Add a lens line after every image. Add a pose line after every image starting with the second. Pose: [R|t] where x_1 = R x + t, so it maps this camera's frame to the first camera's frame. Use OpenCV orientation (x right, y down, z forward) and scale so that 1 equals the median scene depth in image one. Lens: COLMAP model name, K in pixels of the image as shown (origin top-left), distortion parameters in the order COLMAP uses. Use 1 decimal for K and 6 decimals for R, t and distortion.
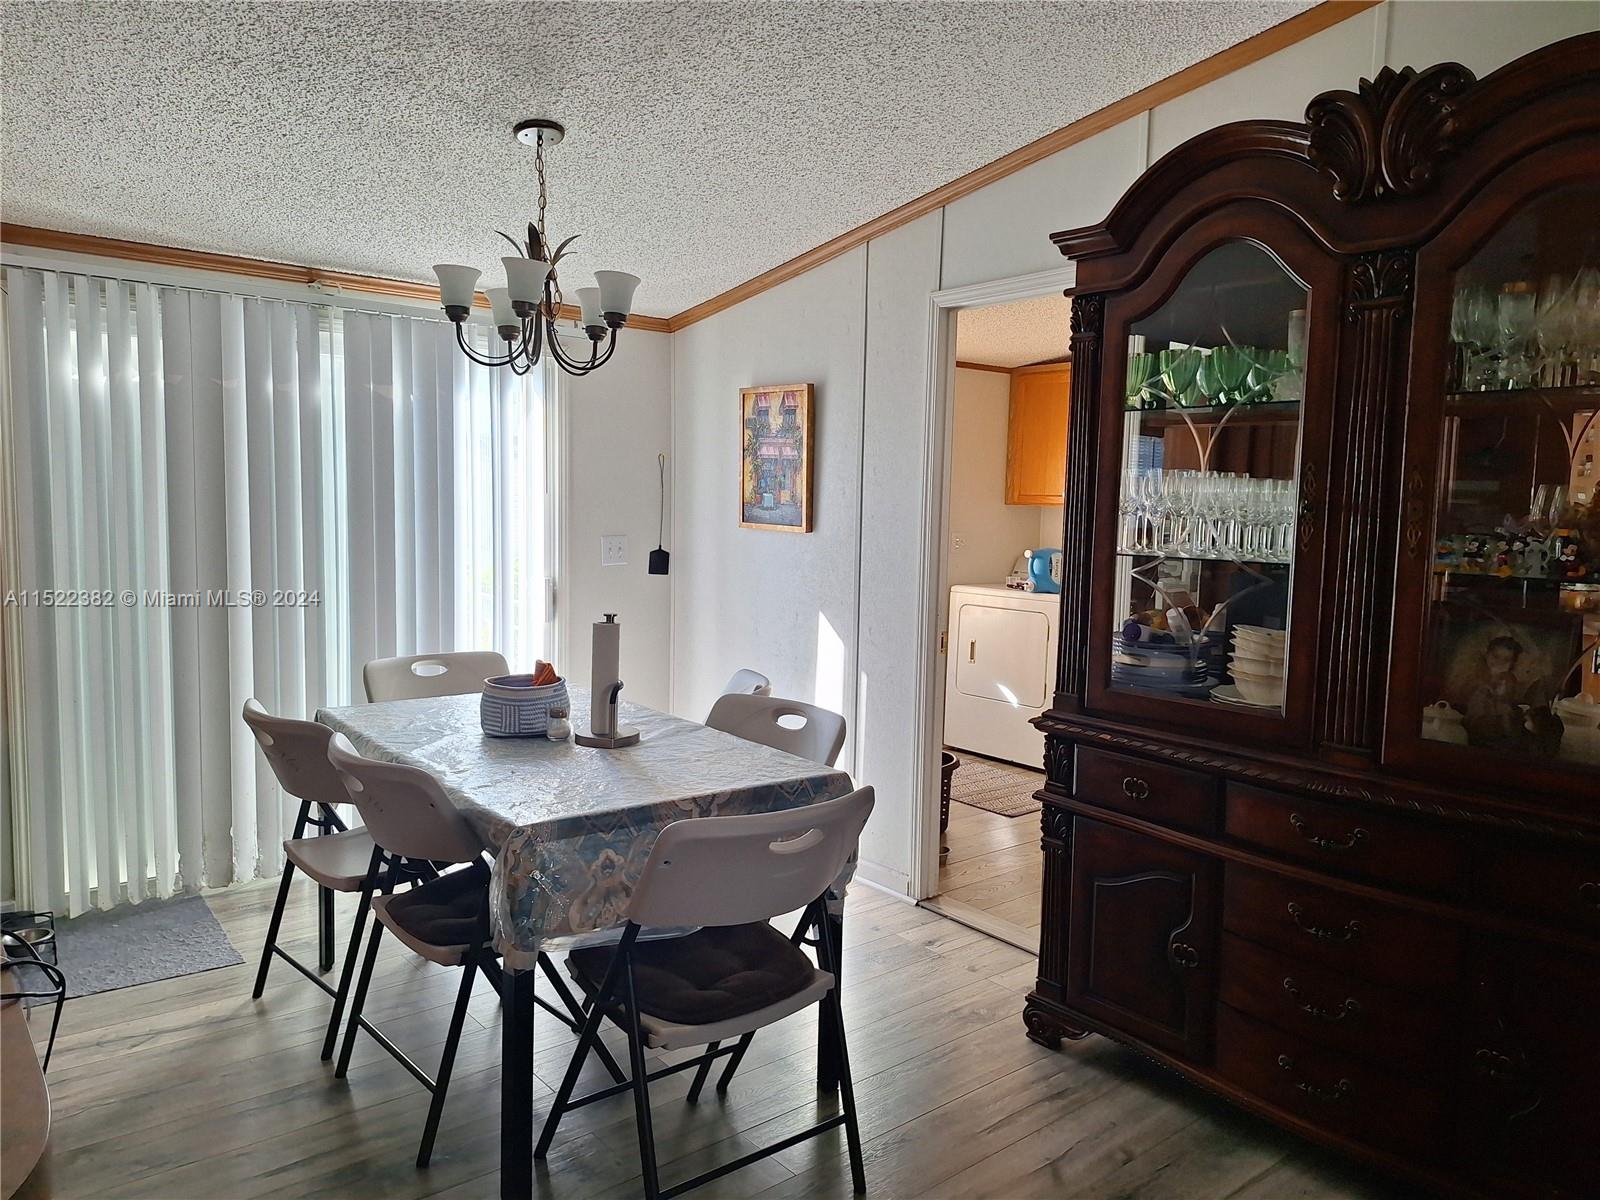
lens RADIAL K [[1108.0, 0, 801.6], [0, 1108.0, 593.2], [0, 0, 1]] dist [0.072714, -0.074895]
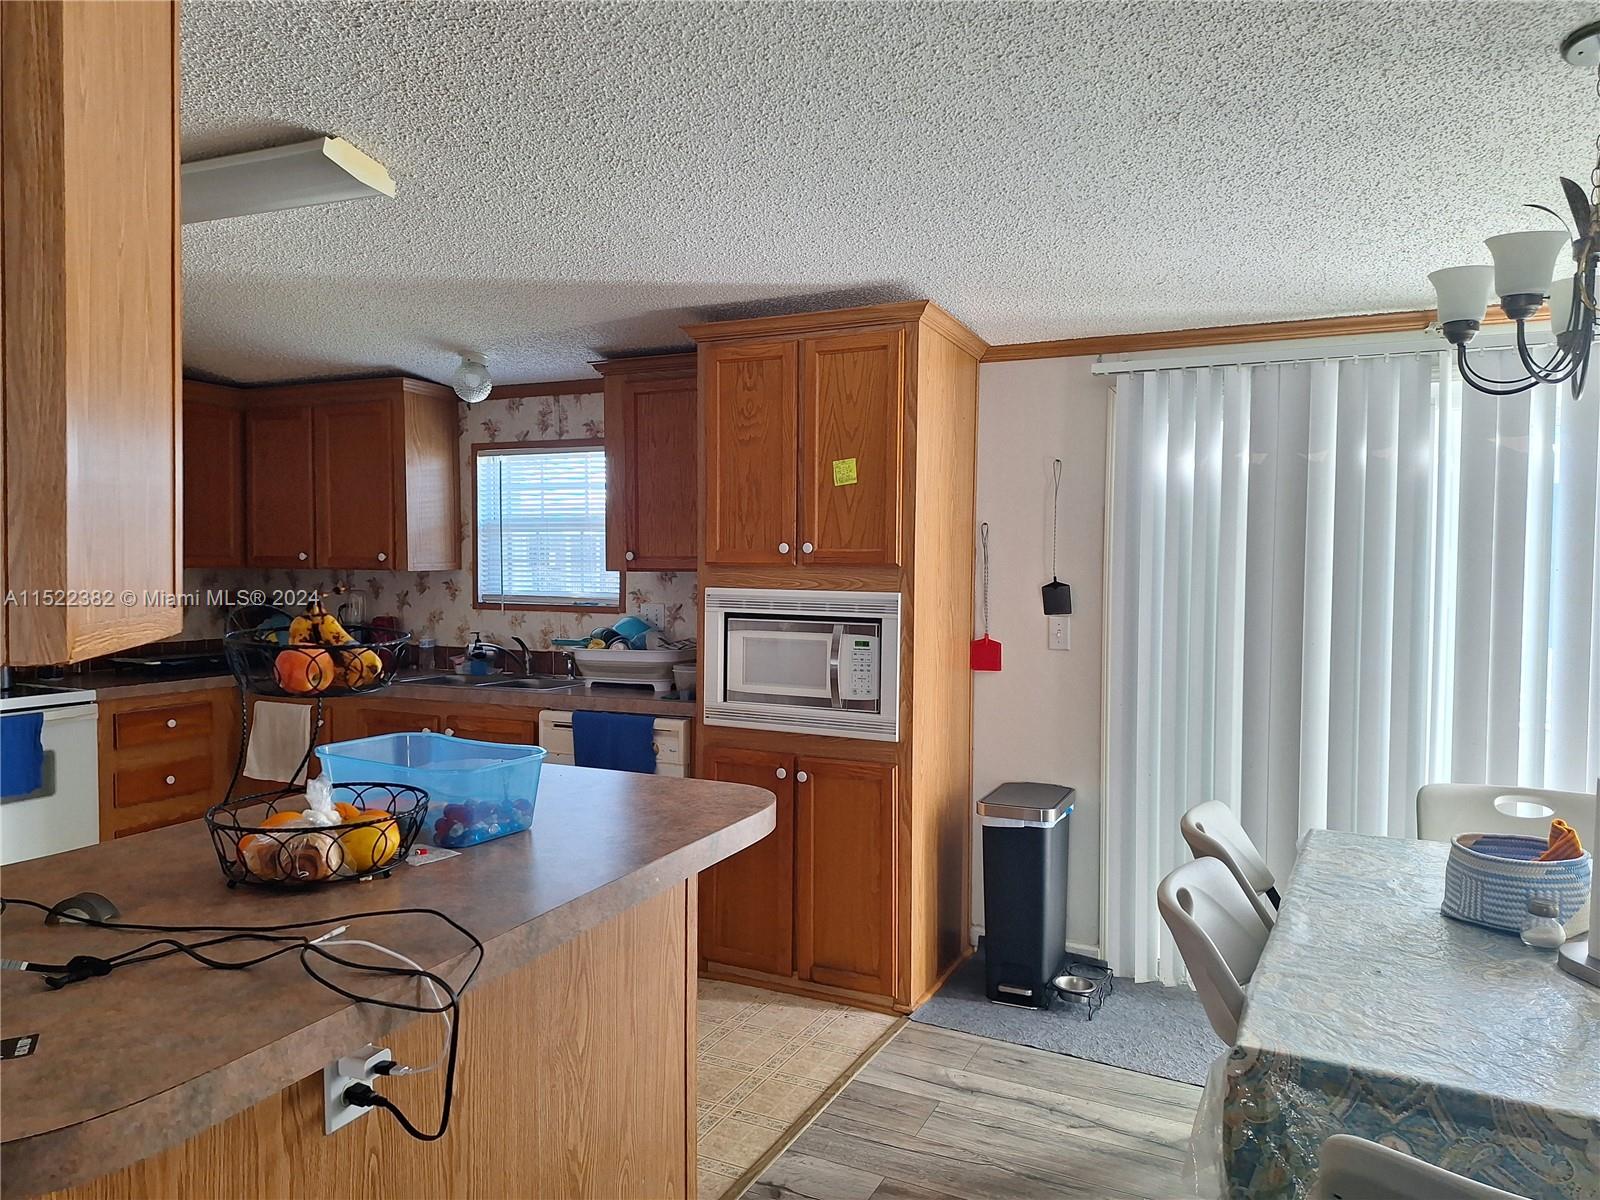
lens RADIAL K [[1108.0, 0, 806.9], [0, 1108.0, 600.7], [0, 0, 1]] dist [0.072714, -0.074895]
pose [[0.413750, 0.014997, -0.910267, 0.207141], [-0.075543, 0.996982, -0.017912, -0.027475], [0.907251, 0.076175, 0.413634, 0.332760]]
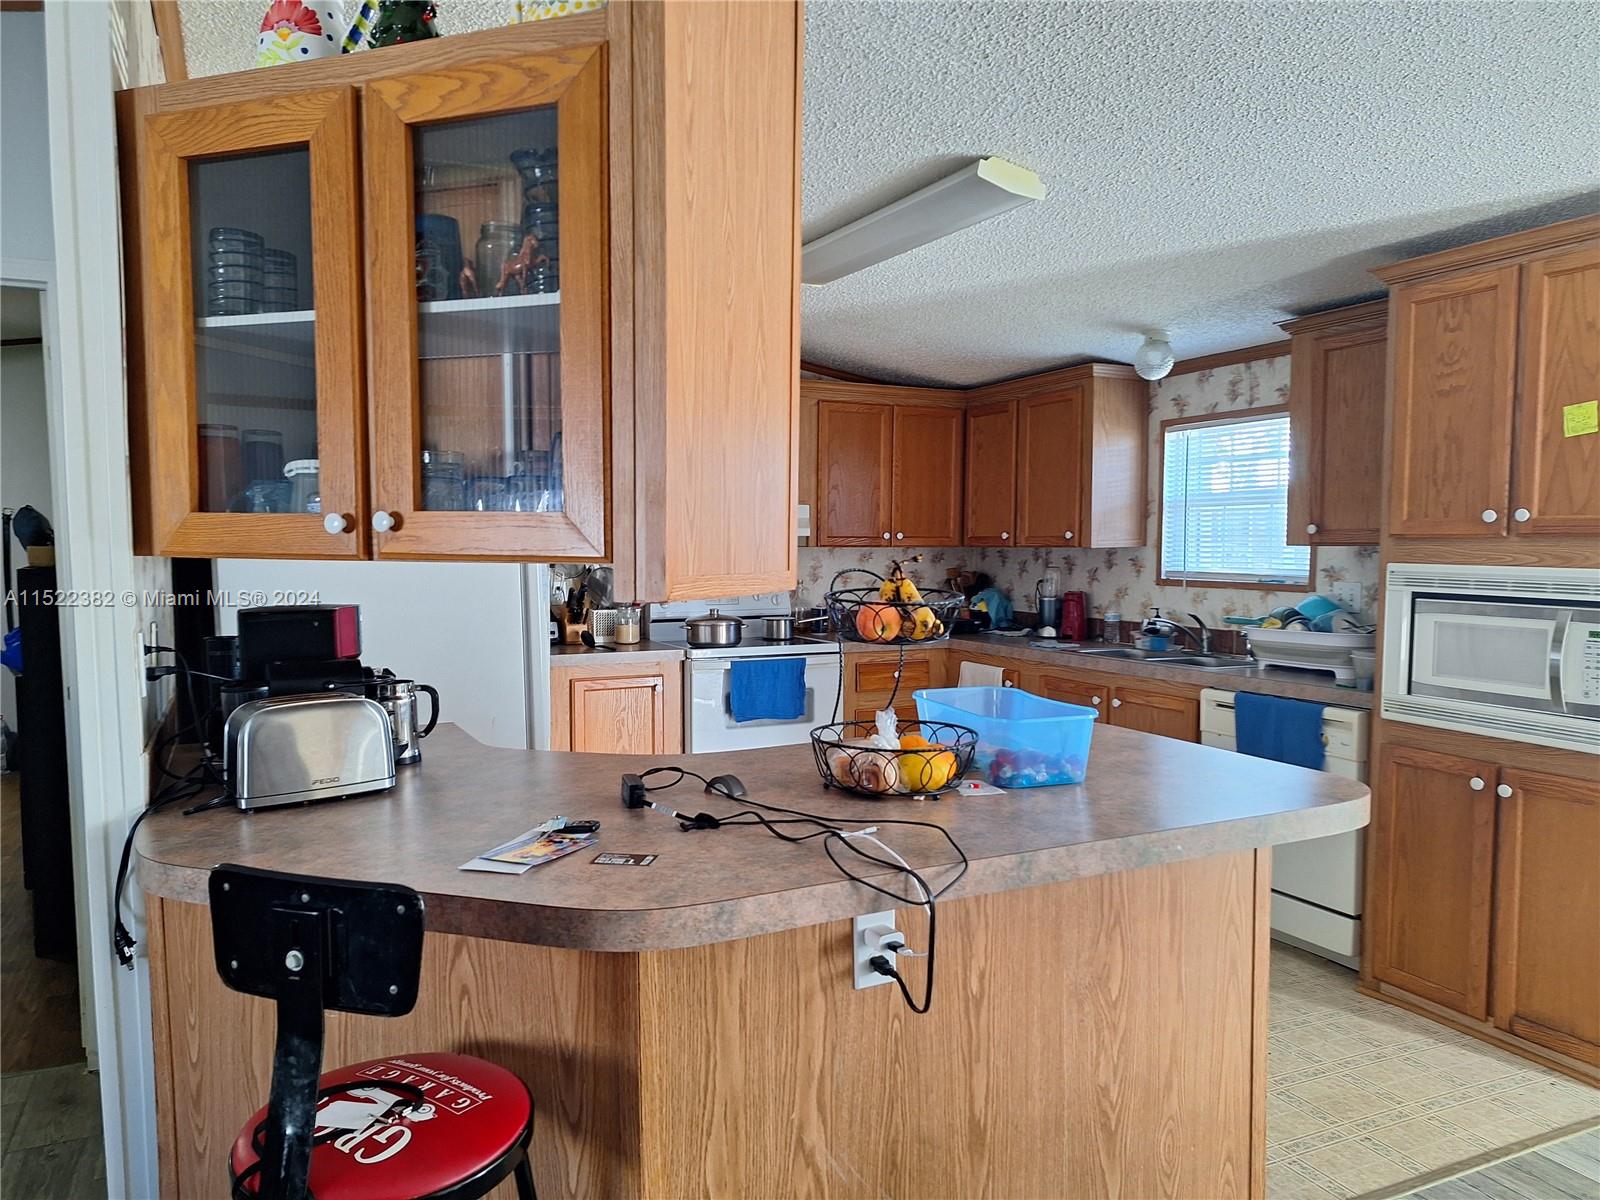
lens RADIAL K [[1108.0, 0, 767.2], [0, 1108.0, 613.2], [0, 0, 1]] dist [0.072714, -0.074895]
pose [[-0.266362, 0.043083, -0.962910, 0.283653], [-0.085924, 0.993962, 0.068241, -0.030859], [0.960036, 0.100914, -0.261052, 0.482757]]
